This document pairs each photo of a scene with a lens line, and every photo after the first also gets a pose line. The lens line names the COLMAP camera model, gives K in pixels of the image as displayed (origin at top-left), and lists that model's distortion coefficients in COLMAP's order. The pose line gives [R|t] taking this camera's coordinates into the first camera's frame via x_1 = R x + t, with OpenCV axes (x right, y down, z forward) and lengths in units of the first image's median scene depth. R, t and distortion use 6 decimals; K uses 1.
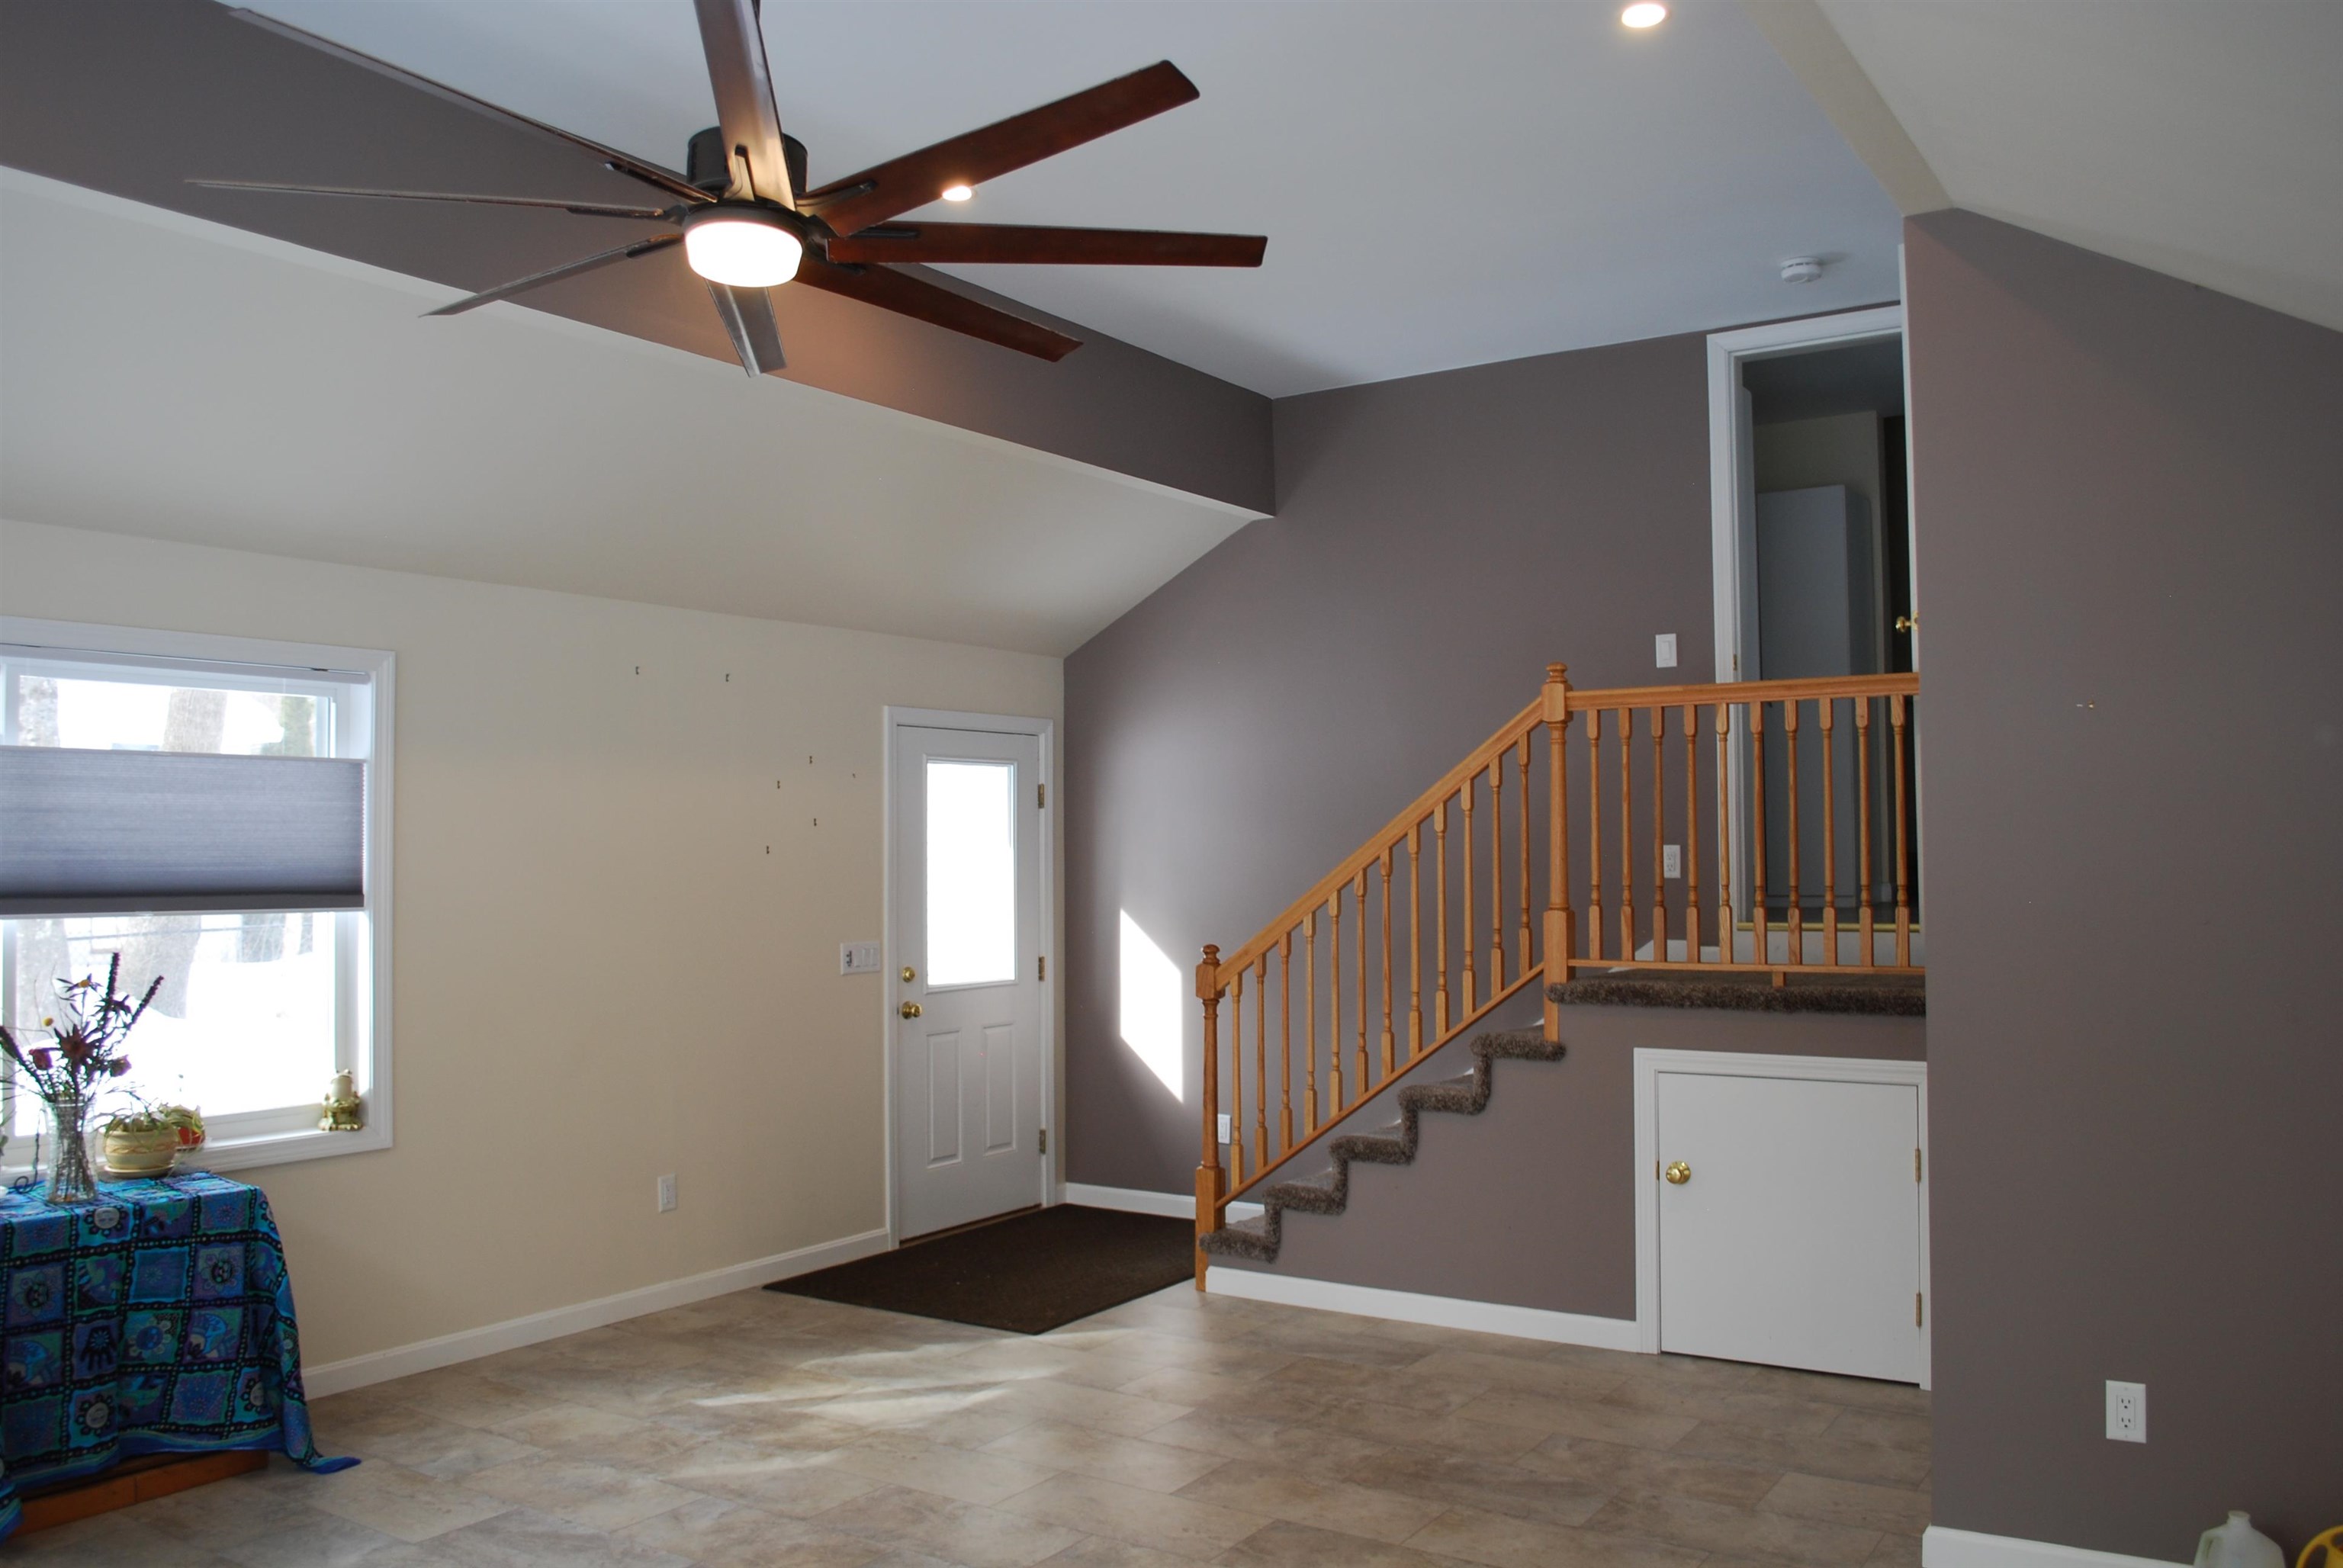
lens RADIAL K [[1873.6, 0, 1148.0], [0, 1873.6, 780.3], [0, 0, 1]] dist [-0.079718, -0.000698]
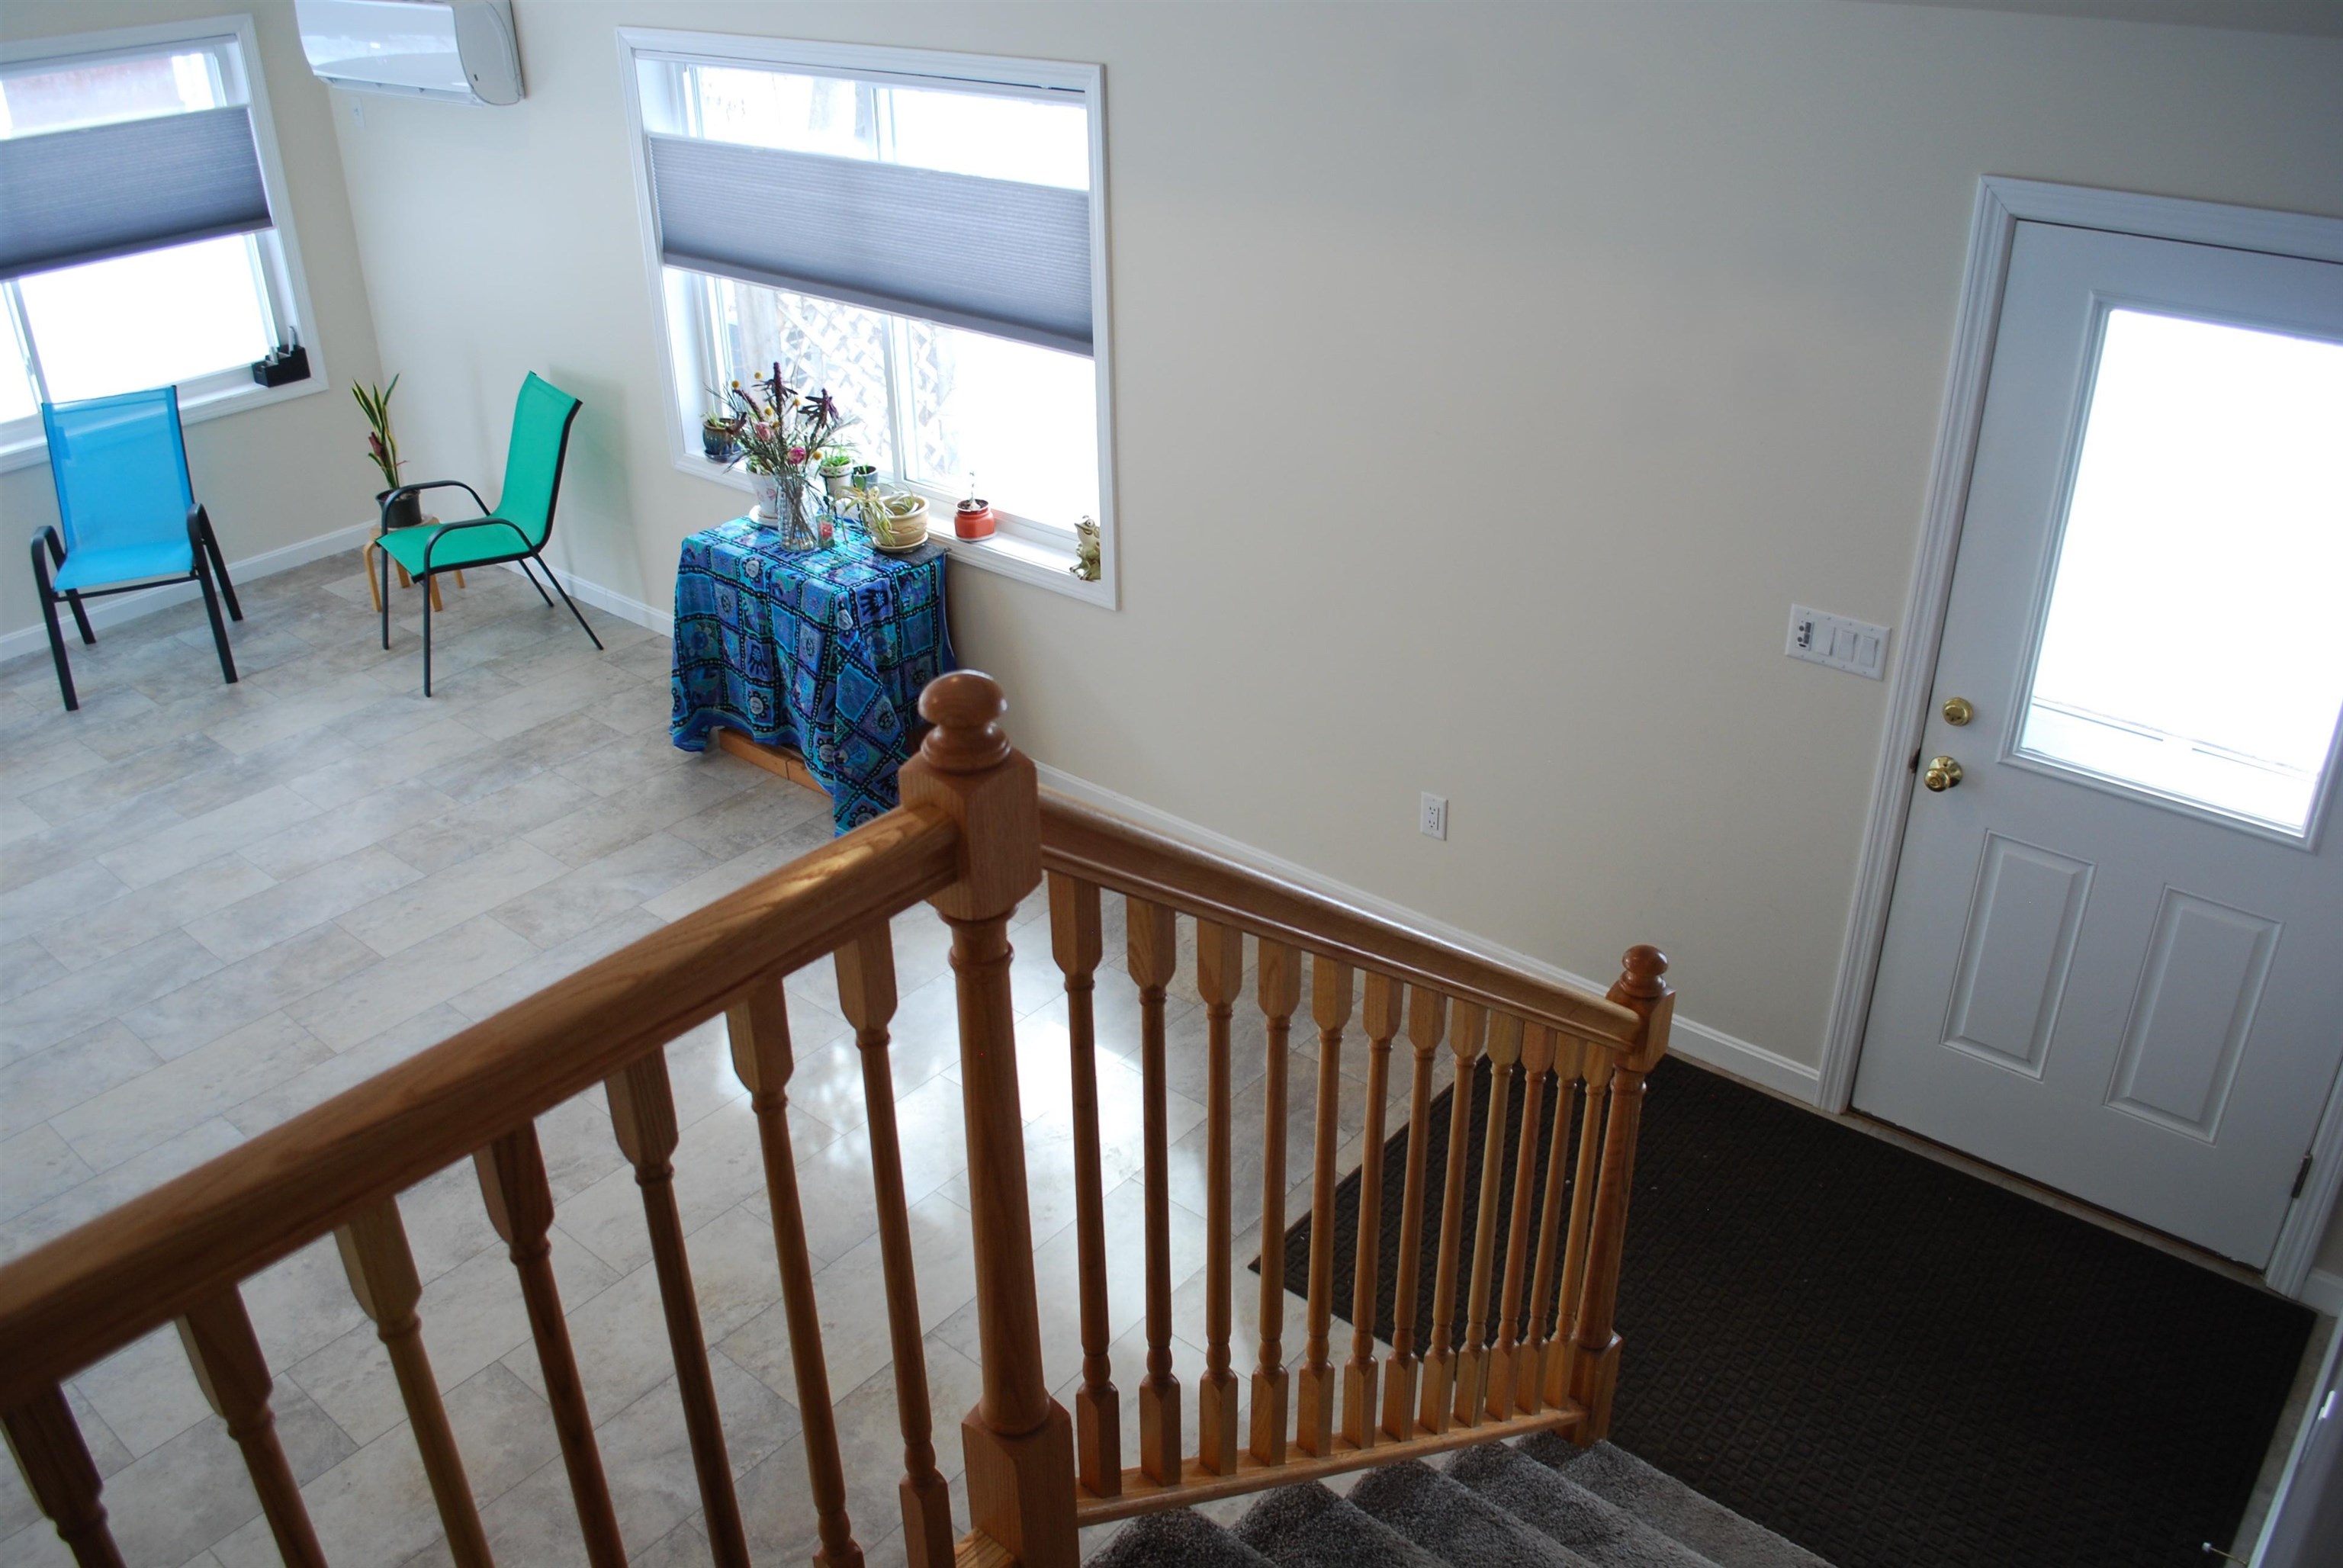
lens RADIAL K [[1831.7, 0, 1171.5], [0, 1831.7, 784.0], [0, 0, 1]] dist [-0.067632, 0.003515]
pose [[-0.105652, 0.475739, -0.873218, 0.416930], [0.051681, 0.879573, 0.472949, -0.154370], [0.993059, 0.004839, -0.117516, 1.032394]]
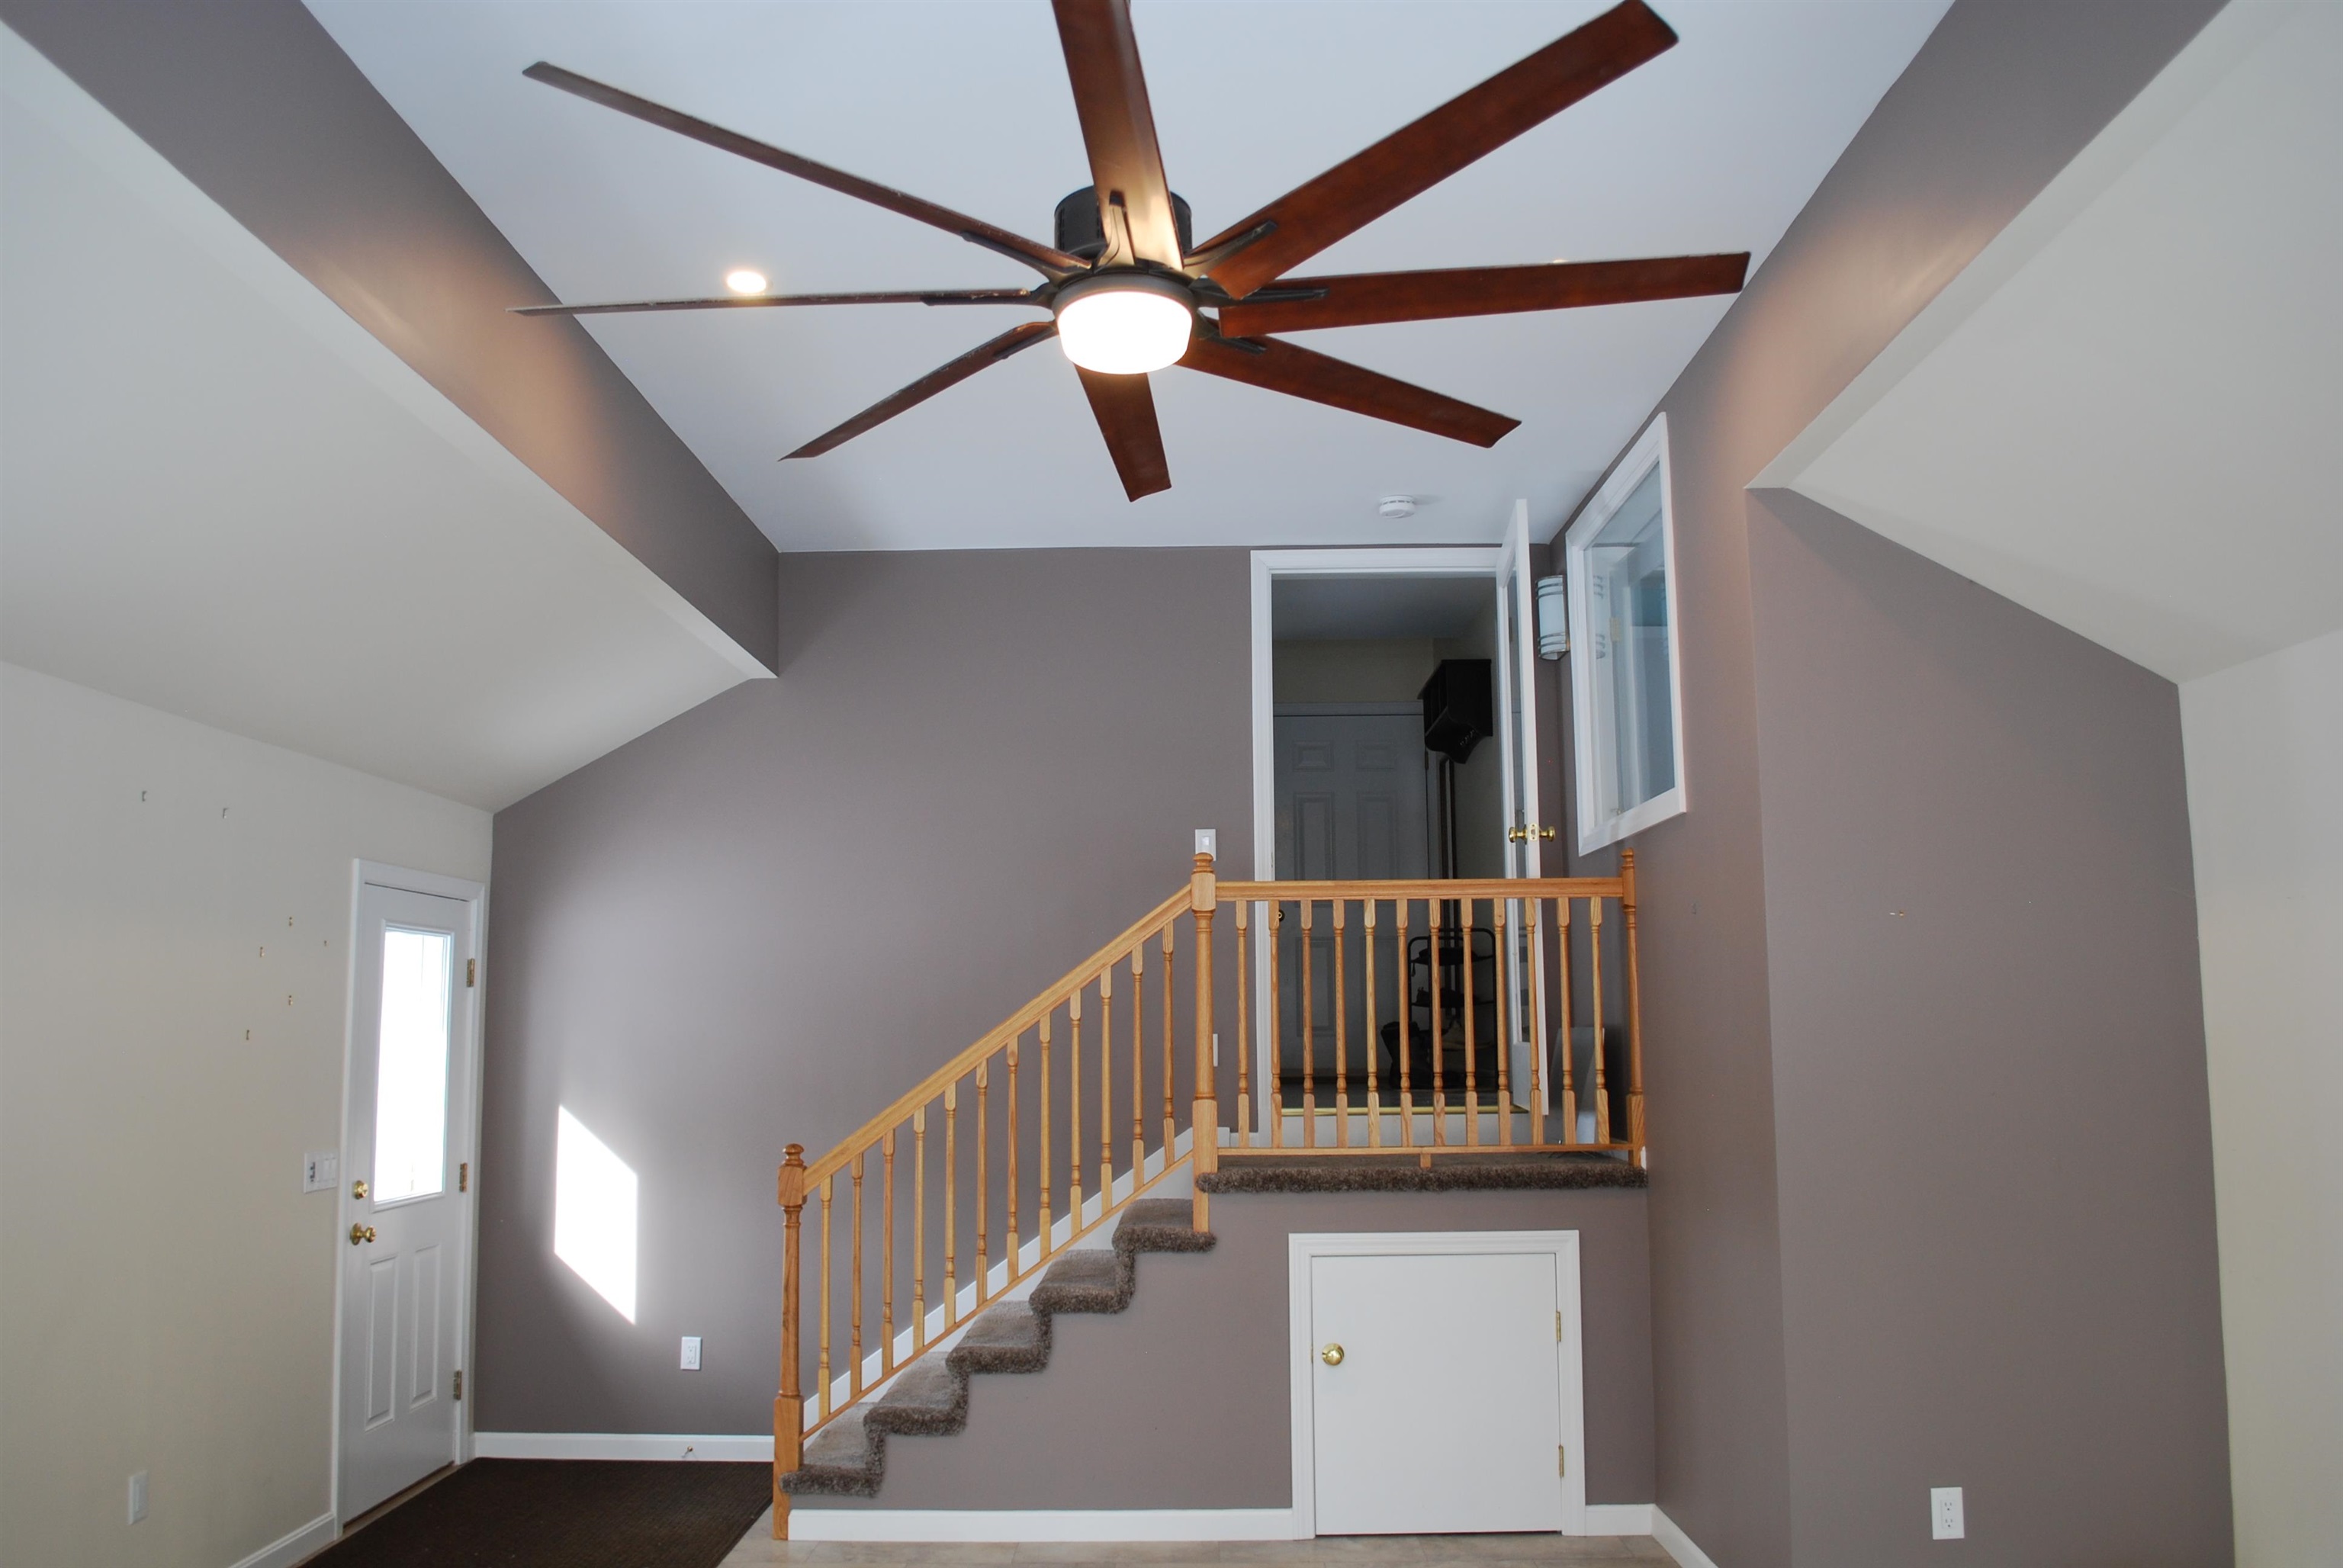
lens RADIAL K [[1873.6, 0, 1148.0], [0, 1873.6, 780.3], [0, 0, 1]] dist [-0.079718, -0.000698]
pose [[0.834426, 0.075171, 0.545970, -0.358278], [-0.019723, 0.994093, -0.106727, 0.007001], [-0.550768, 0.078288, 0.830979, 0.165323]]
